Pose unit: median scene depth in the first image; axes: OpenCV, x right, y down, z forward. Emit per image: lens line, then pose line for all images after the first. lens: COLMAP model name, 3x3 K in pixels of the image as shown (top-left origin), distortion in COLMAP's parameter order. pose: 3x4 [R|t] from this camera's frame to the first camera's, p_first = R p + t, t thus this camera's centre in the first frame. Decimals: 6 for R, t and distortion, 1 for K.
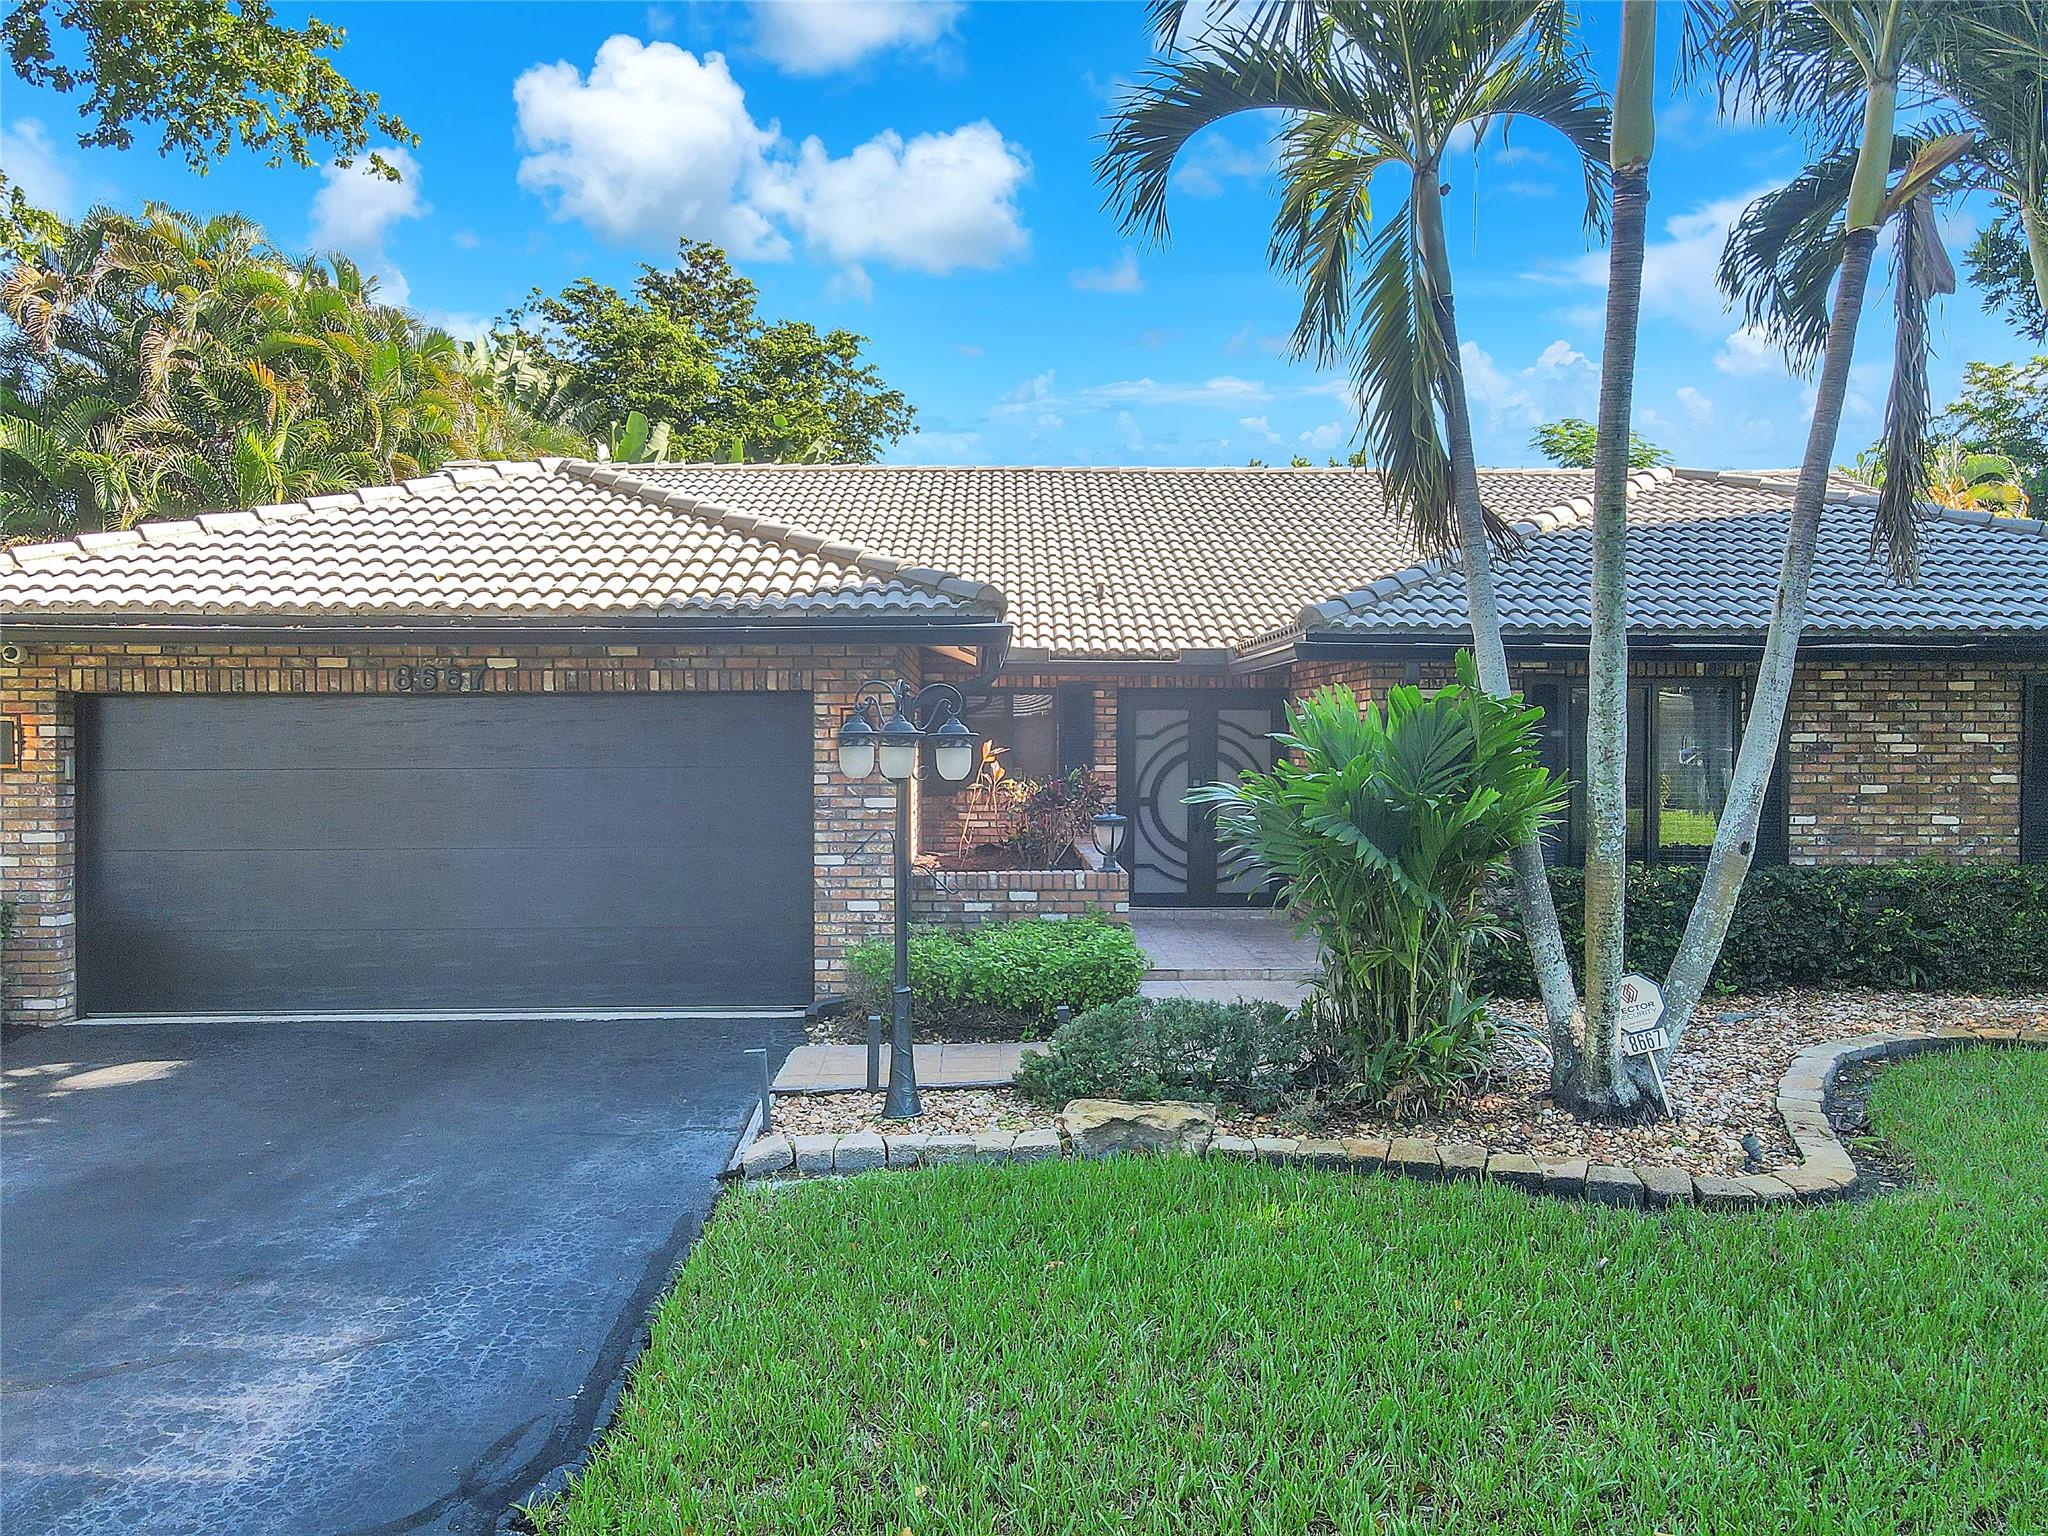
lens RADIAL K [[1506.5, 0, 1024.3], [0, 1506.5, 767.1], [0, 0, 1]] dist [0.009498, 0.010087]
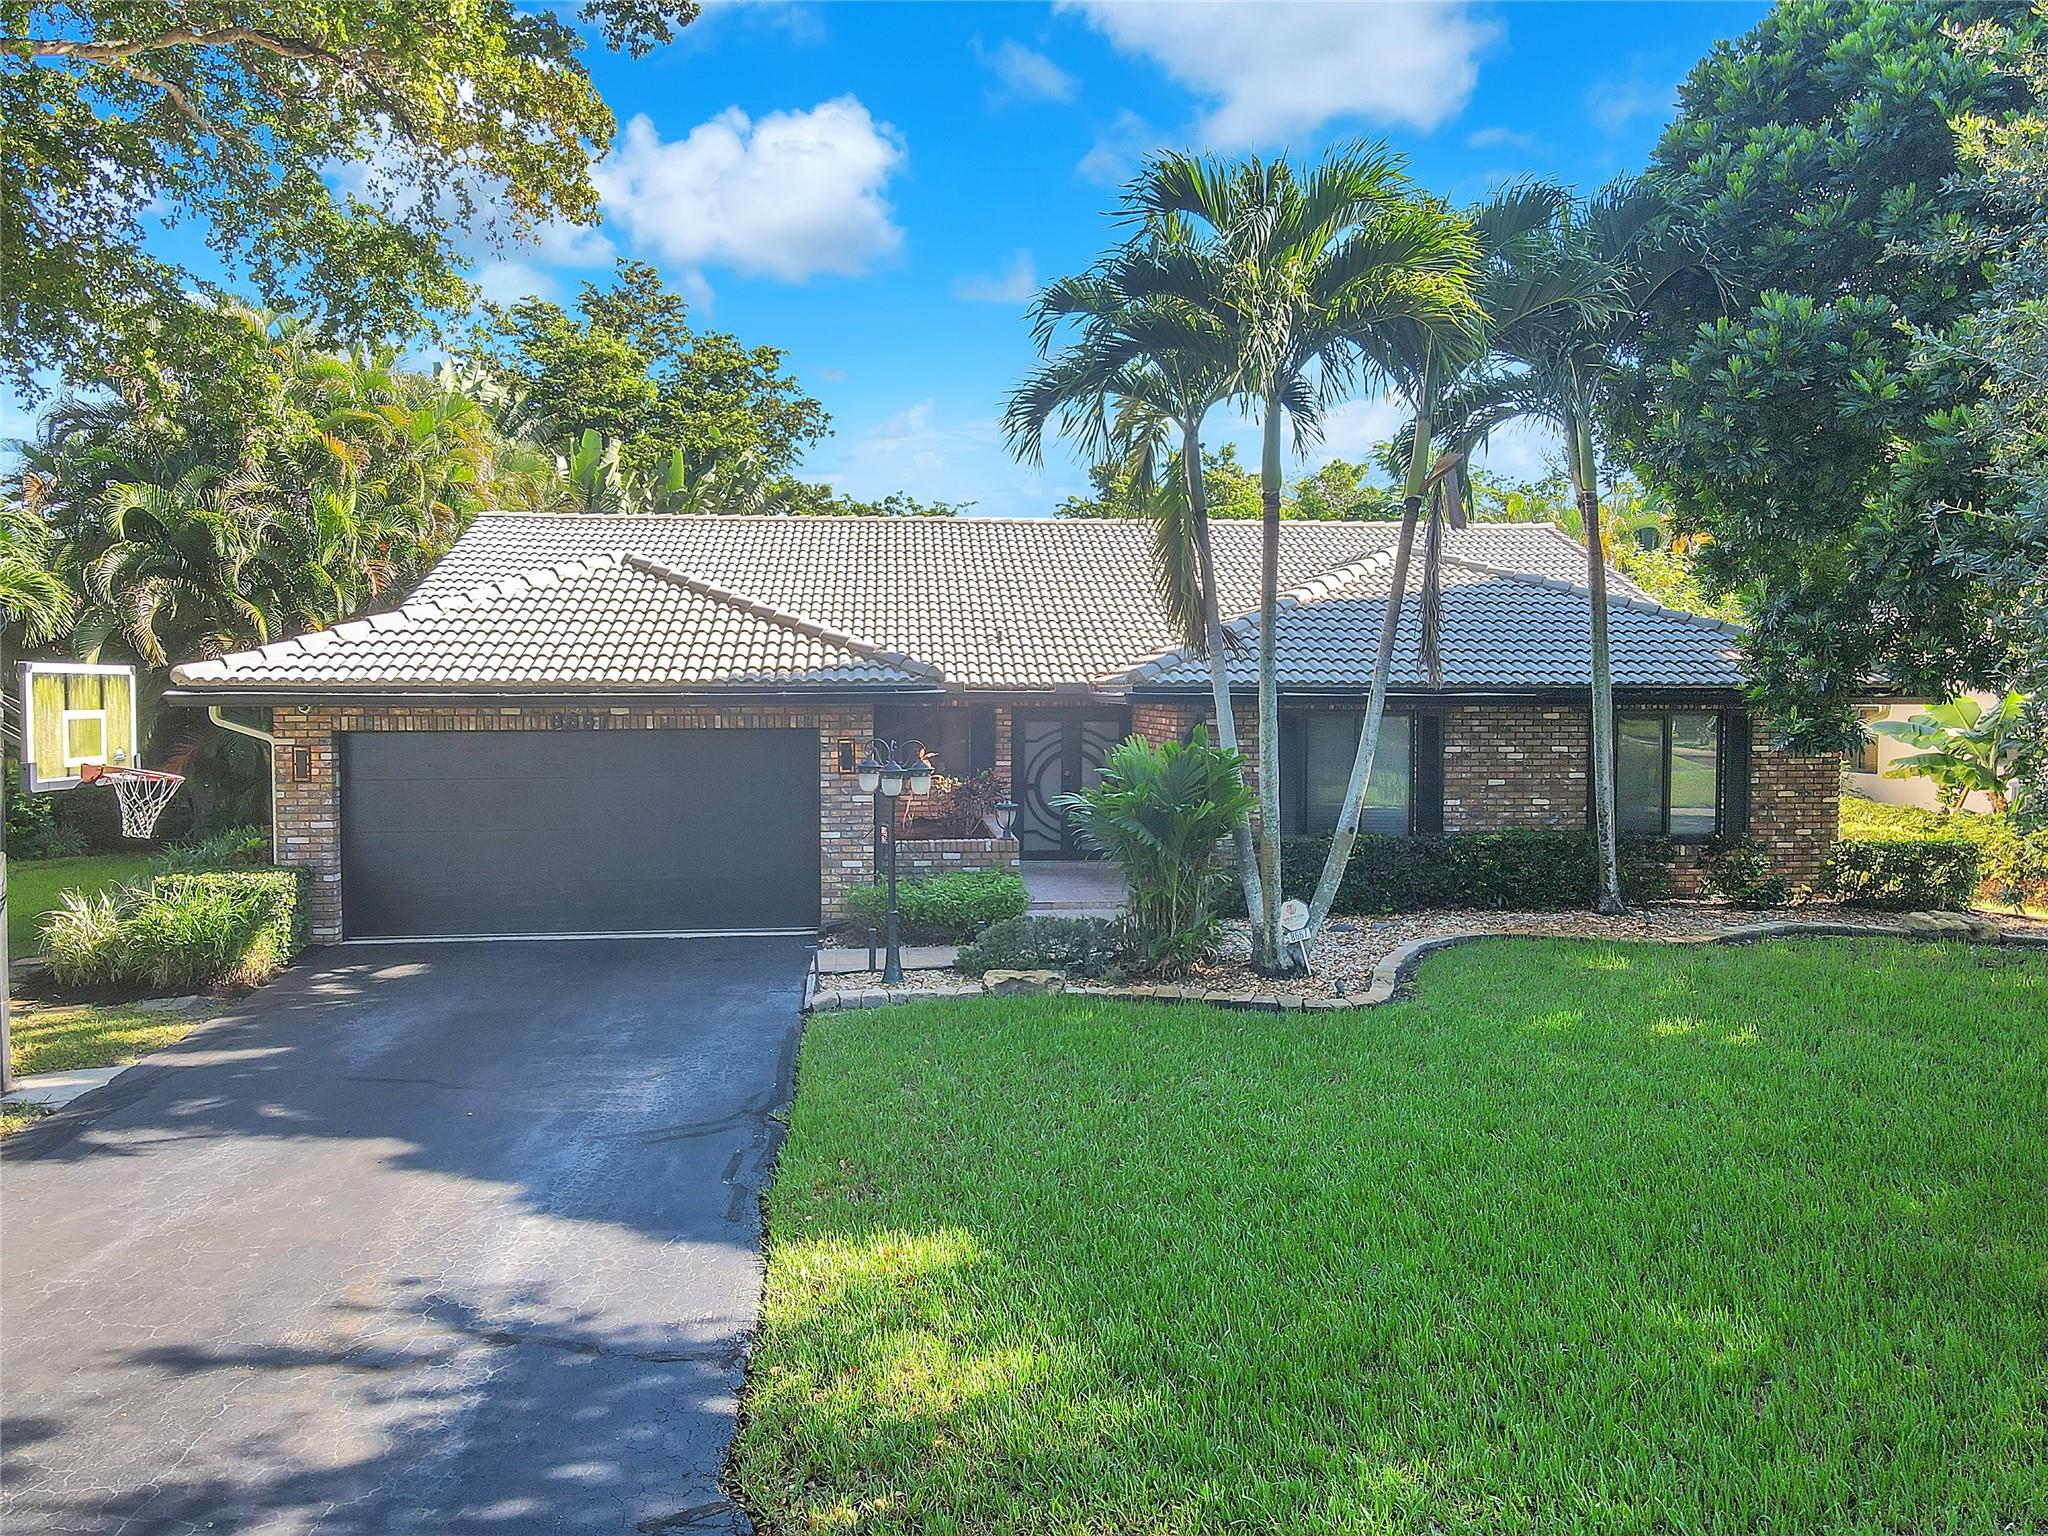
lens RADIAL K [[1506.5, 0, 1022.1], [0, 1506.5, 769.1], [0, 0, 1]] dist [0.009498, 0.010087]
pose [[0.997602, -0.004540, 0.069057, -0.037342], [0.001967, 0.999303, 0.037280, -0.065453], [-0.069178, -0.037055, 0.996916, -0.582658]]
